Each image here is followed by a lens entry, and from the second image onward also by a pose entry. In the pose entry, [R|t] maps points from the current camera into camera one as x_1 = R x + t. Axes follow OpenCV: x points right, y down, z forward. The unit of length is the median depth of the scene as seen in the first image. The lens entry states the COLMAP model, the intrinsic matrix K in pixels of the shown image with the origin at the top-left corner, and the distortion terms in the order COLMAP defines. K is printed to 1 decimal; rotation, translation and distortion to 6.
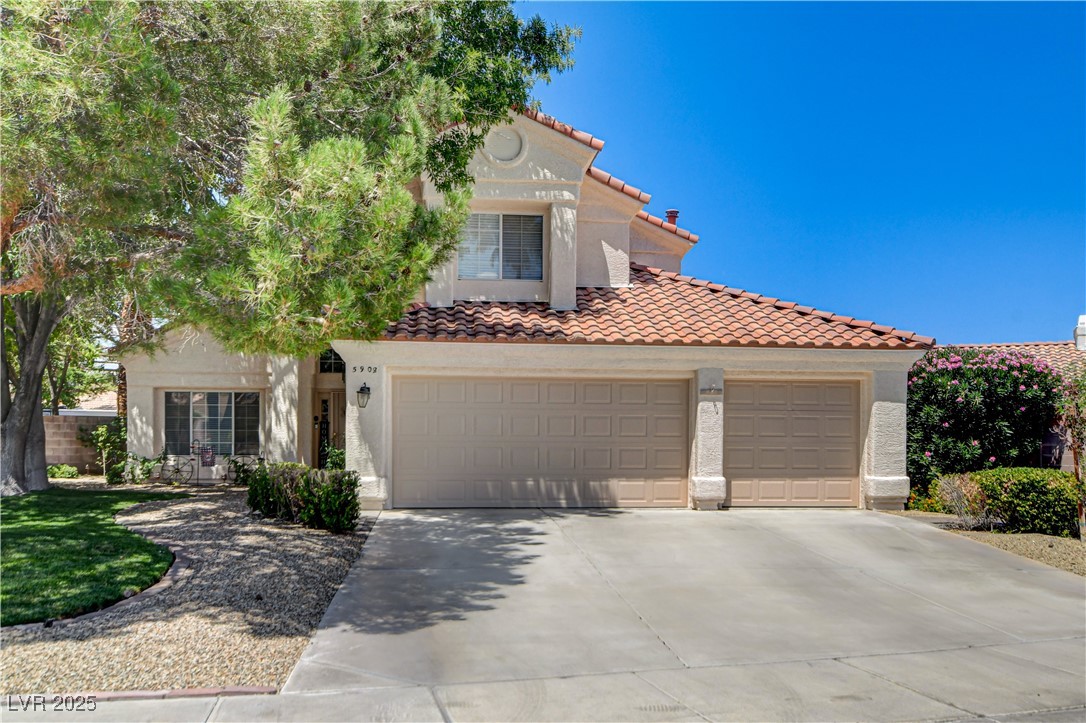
lens RADIAL K [[890.7, 0, 543.0], [0, 890.7, 361.5], [0, 0, 1]] dist [0.020206, 0.003435]
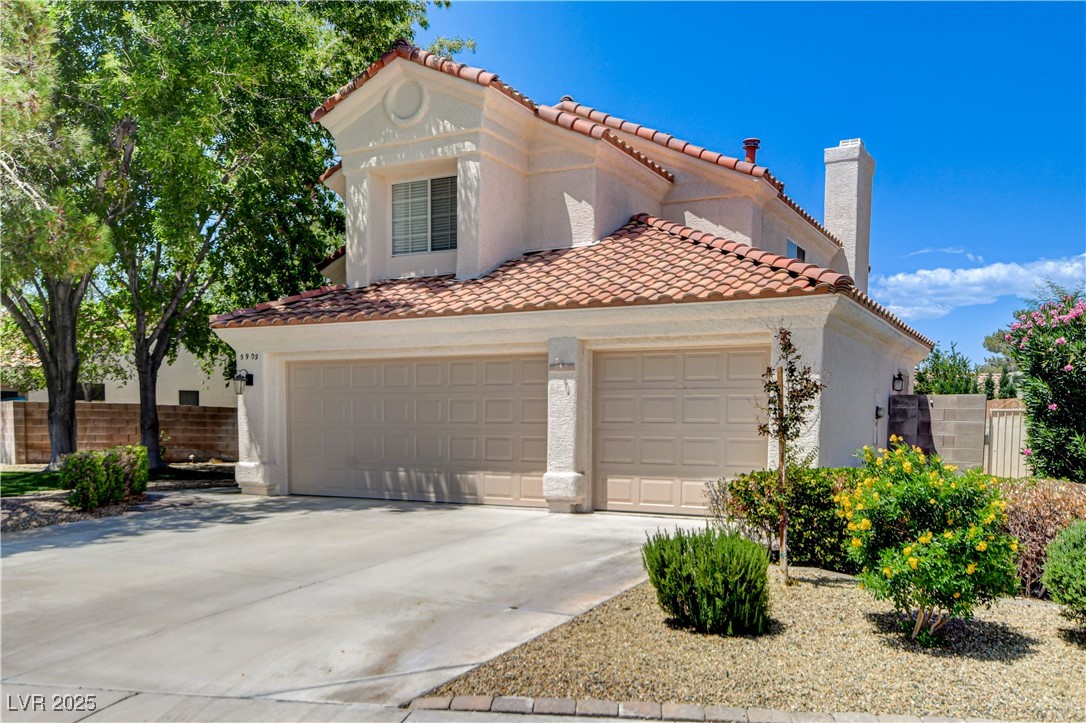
lens RADIAL K [[916.1, 0, 540.9], [0, 916.1, 433.2], [0, 0, 1]] dist [0.003424, 0.001646]
pose [[0.838995, 0.004357, -0.544122, 0.612351], [0.041020, 0.996616, 0.071230, 0.033190], [0.542591, -0.082081, 0.835977, 0.289040]]
